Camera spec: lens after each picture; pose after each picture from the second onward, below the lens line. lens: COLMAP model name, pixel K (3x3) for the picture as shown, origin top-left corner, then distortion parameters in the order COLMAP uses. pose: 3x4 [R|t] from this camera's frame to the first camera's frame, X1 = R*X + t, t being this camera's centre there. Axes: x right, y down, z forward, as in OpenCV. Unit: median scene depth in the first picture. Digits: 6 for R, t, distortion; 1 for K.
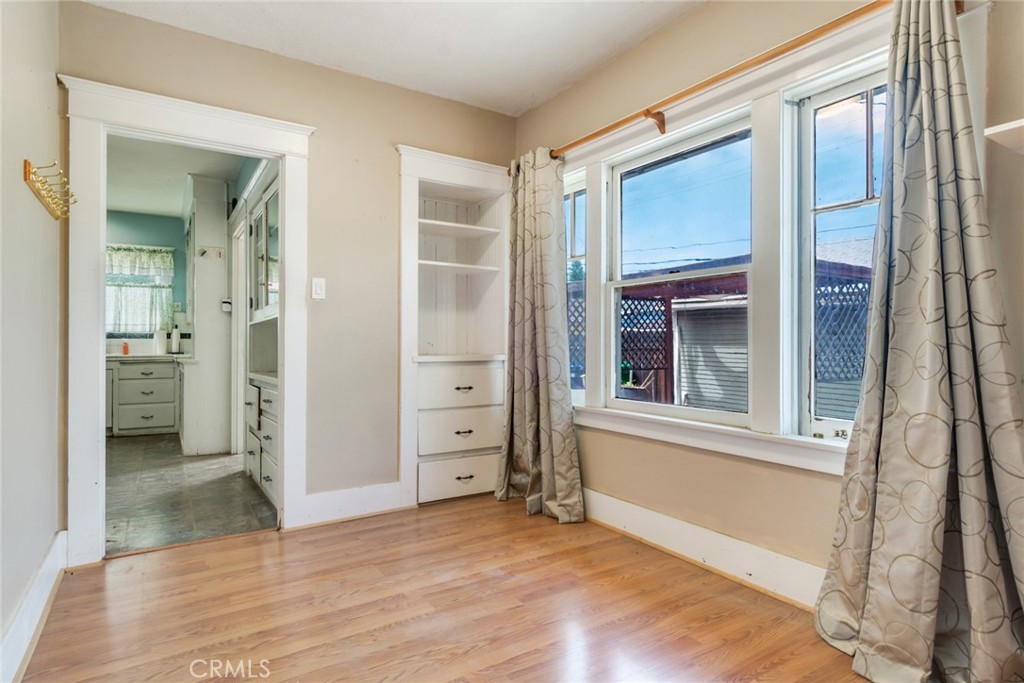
lens RADIAL K [[553.4, 0, 508.5], [0, 553.4, 346.5], [0, 0, 1]] dist [0.000258, -0.002306]
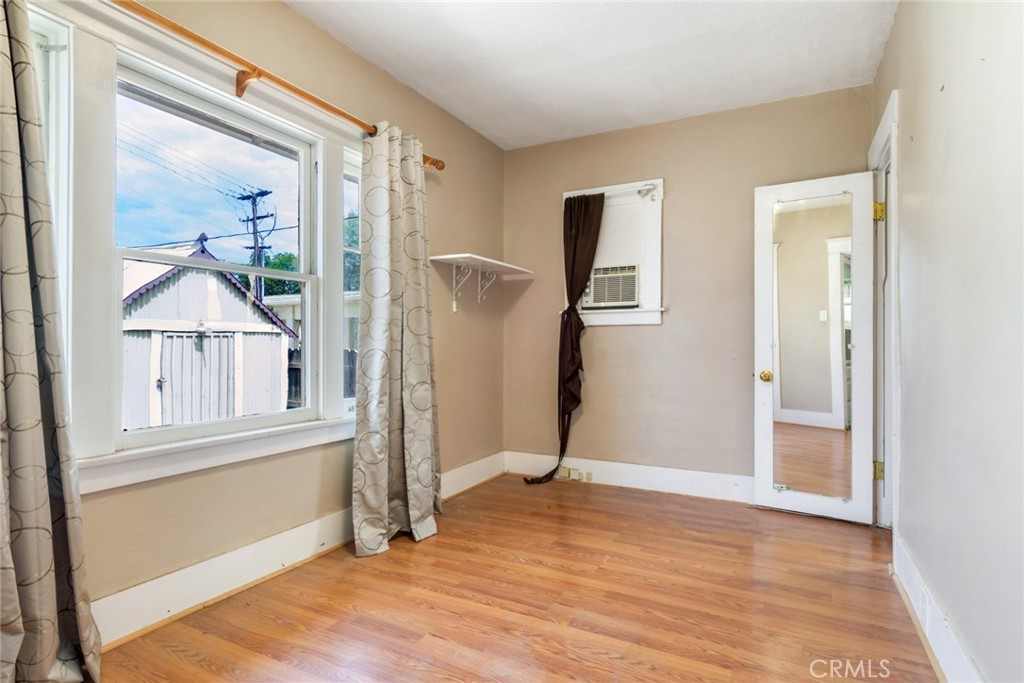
lens RADIAL K [[553.4, 0, 508.5], [0, 553.4, 346.5], [0, 0, 1]] dist [0.000258, -0.002306]
pose [[-0.503654, 0.000468, 0.863905, -1.092870], [0.007143, 0.999968, 0.003623, -0.006640], [-0.863876, 0.007996, -0.503641, 1.784846]]
